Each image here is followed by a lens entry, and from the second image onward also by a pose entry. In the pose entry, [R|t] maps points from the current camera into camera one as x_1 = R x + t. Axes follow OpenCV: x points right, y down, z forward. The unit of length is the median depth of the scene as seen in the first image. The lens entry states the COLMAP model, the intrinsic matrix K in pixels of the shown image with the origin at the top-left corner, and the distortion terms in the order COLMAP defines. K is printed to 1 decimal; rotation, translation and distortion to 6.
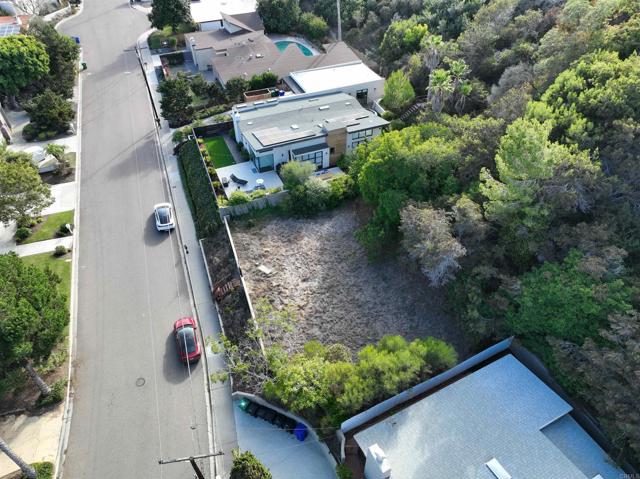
lens RADIAL K [[450.4, 0, 320.0], [0, 450.4, 239.5], [0, 0, 1]] dist [-0.004689, 0.023643]
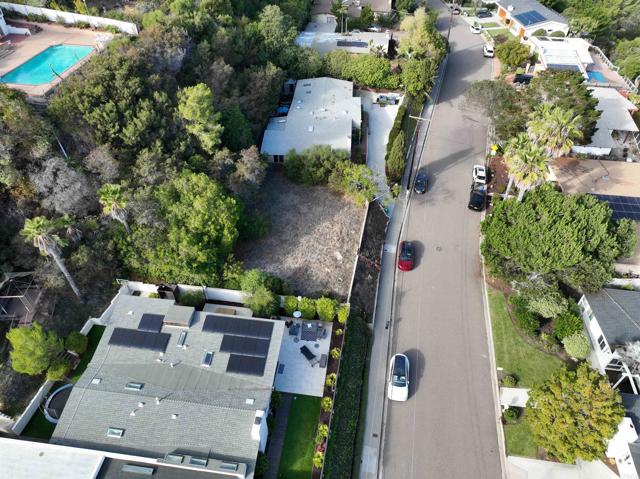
lens RADIAL K [[450.4, 0, 320.0], [0, 450.4, 239.5], [0, 0, 1]] dist [-0.004689, 0.023643]
pose [[-0.858947, -0.351971, 0.371921, -0.482474], [0.349681, 0.127414, 0.928164, -1.029180], [-0.374075, 0.927298, 0.013635, 0.864187]]
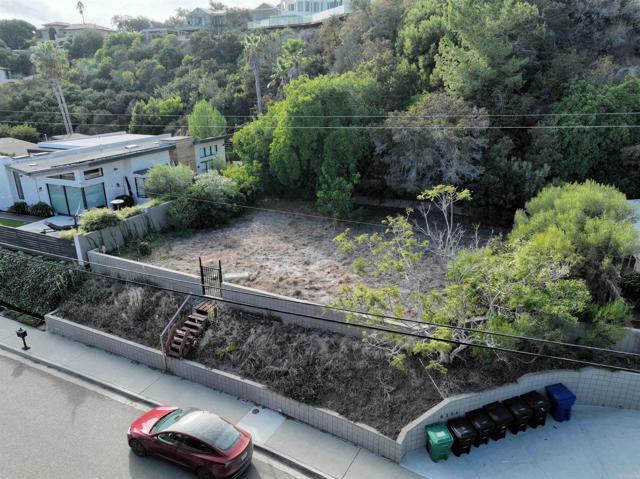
lens RADIAL K [[450.4, 0, 320.0], [0, 450.4, 239.5], [0, 0, 1]] dist [-0.004689, 0.023643]
pose [[0.715295, -0.237278, 0.657307, -0.359961], [0.479760, 0.850647, -0.215013, 0.176791], [-0.508118, 0.469147, 0.722300, 0.477982]]
